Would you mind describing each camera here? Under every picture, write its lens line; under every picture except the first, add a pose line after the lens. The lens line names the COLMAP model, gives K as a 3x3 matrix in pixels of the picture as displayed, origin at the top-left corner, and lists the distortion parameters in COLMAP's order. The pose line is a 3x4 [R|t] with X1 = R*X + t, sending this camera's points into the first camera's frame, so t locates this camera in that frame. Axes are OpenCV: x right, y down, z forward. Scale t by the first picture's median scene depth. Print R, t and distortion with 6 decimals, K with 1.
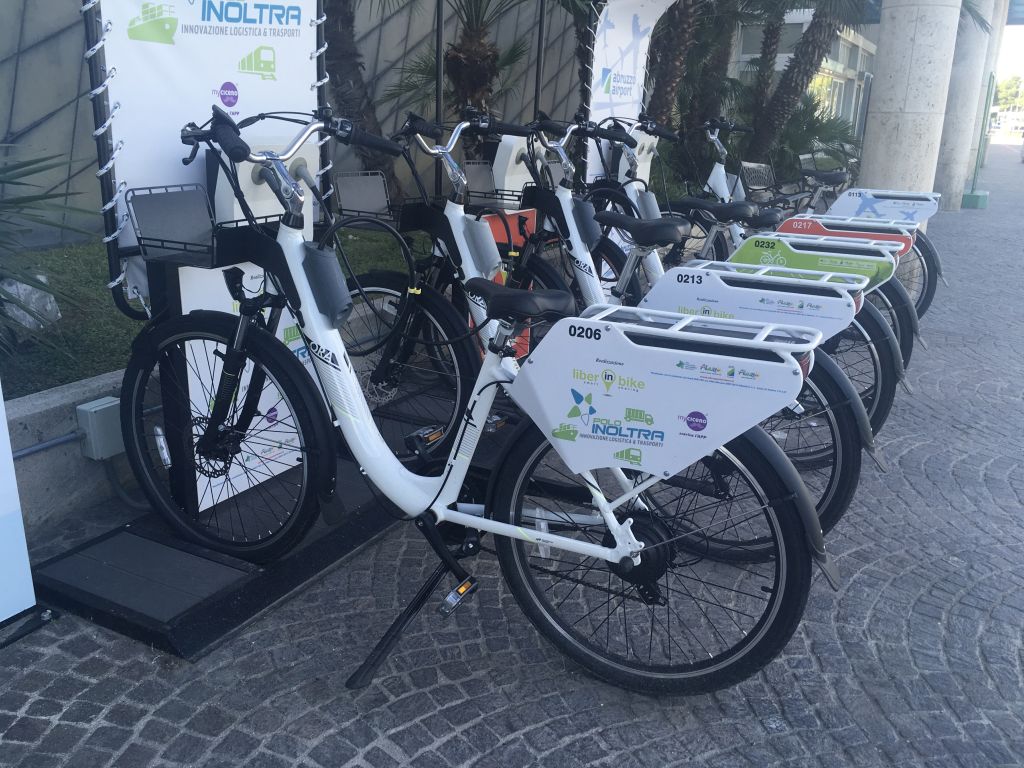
lens RADIAL K [[878.0, 0, 512.0], [0, 878.0, 384.0], [0, 0, 1]] dist [0.074236, -0.112568]
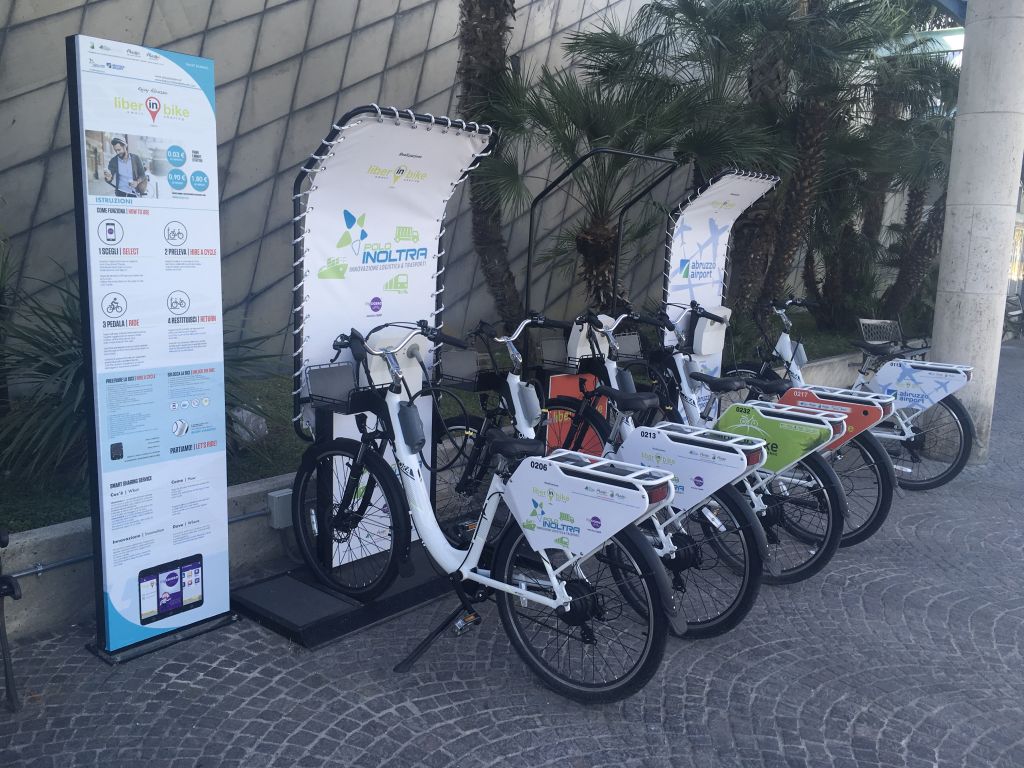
lens RADIAL K [[878.0, 0, 512.0], [0, 878.0, 384.0], [0, 0, 1]] dist [0.074236, -0.112568]
pose [[0.976646, 0.043489, -0.210405, 0.305312], [-0.072416, 0.988628, -0.131795, 0.010480], [0.202281, 0.143954, 0.968690, -0.550097]]
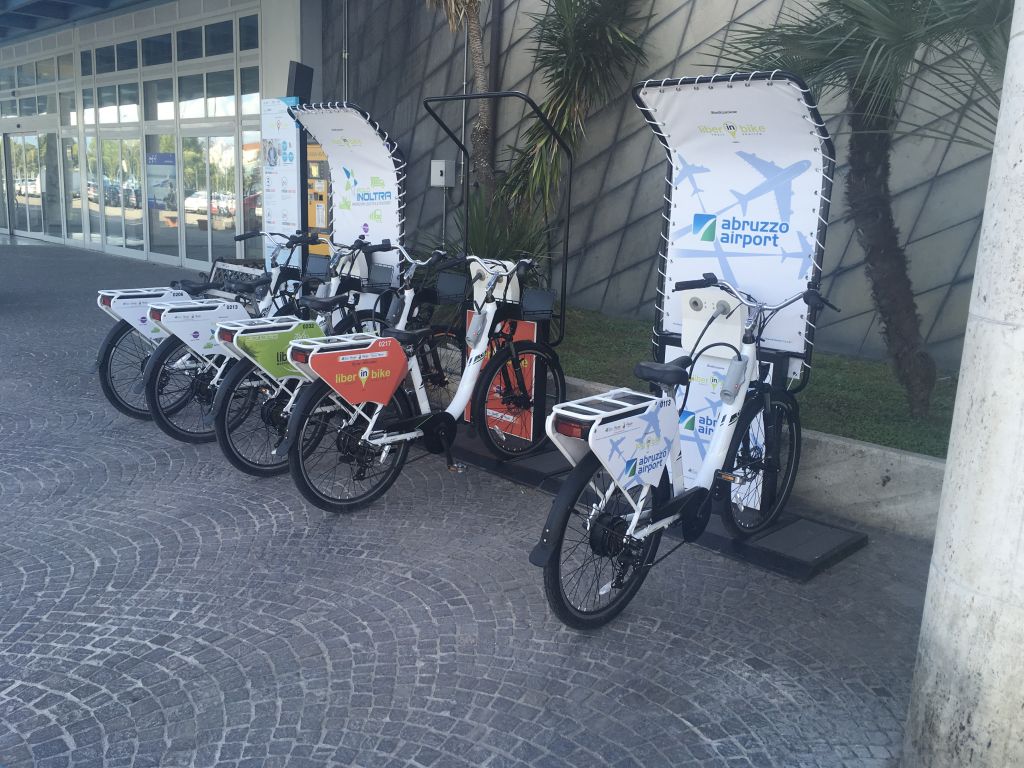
lens RADIAL K [[862.5, 0, 509.1], [0, 862.5, 388.9], [0, 0, 1]] dist [0.077040, -0.113505]
pose [[-0.285811, 0.174831, -0.942203, 2.263001], [-0.324672, 0.907399, 0.266861, -0.808086], [0.901610, 0.382178, -0.202582, 2.353634]]
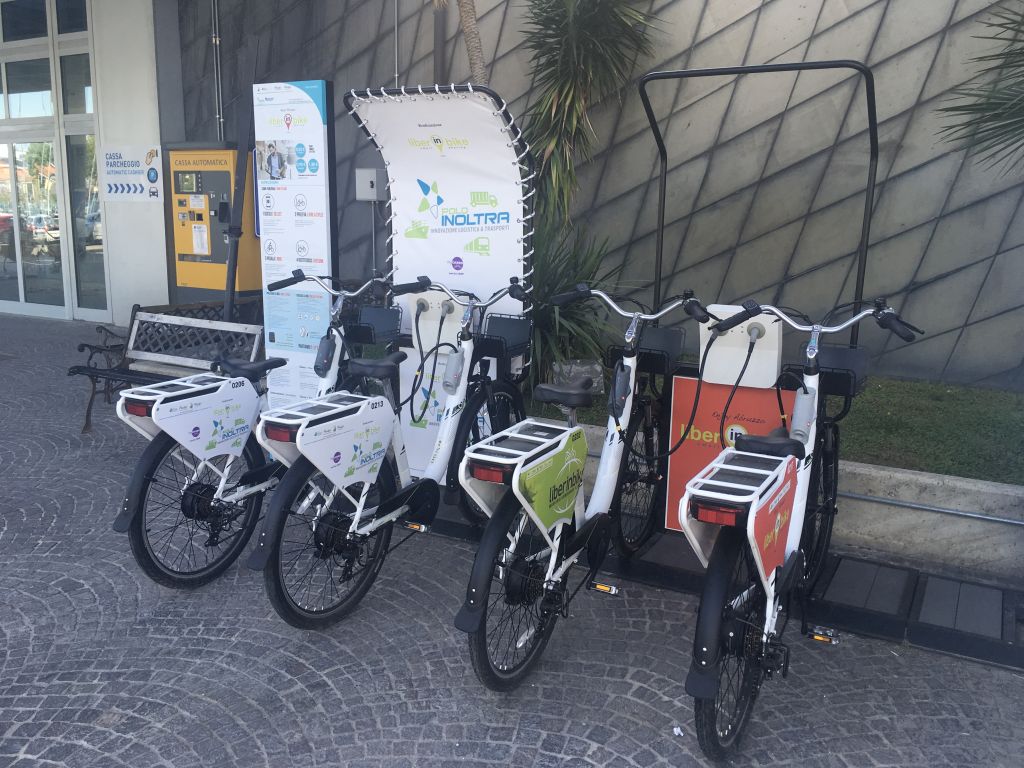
lens RADIAL K [[878.0, 0, 512.0], [0, 878.0, 384.0], [0, 0, 1]] dist [0.074236, -0.112568]
pose [[-0.021326, 0.169756, -0.985255, 1.691706], [-0.308683, 0.936213, 0.167987, -0.497416], [0.950926, 0.307714, 0.032435, 1.295052]]
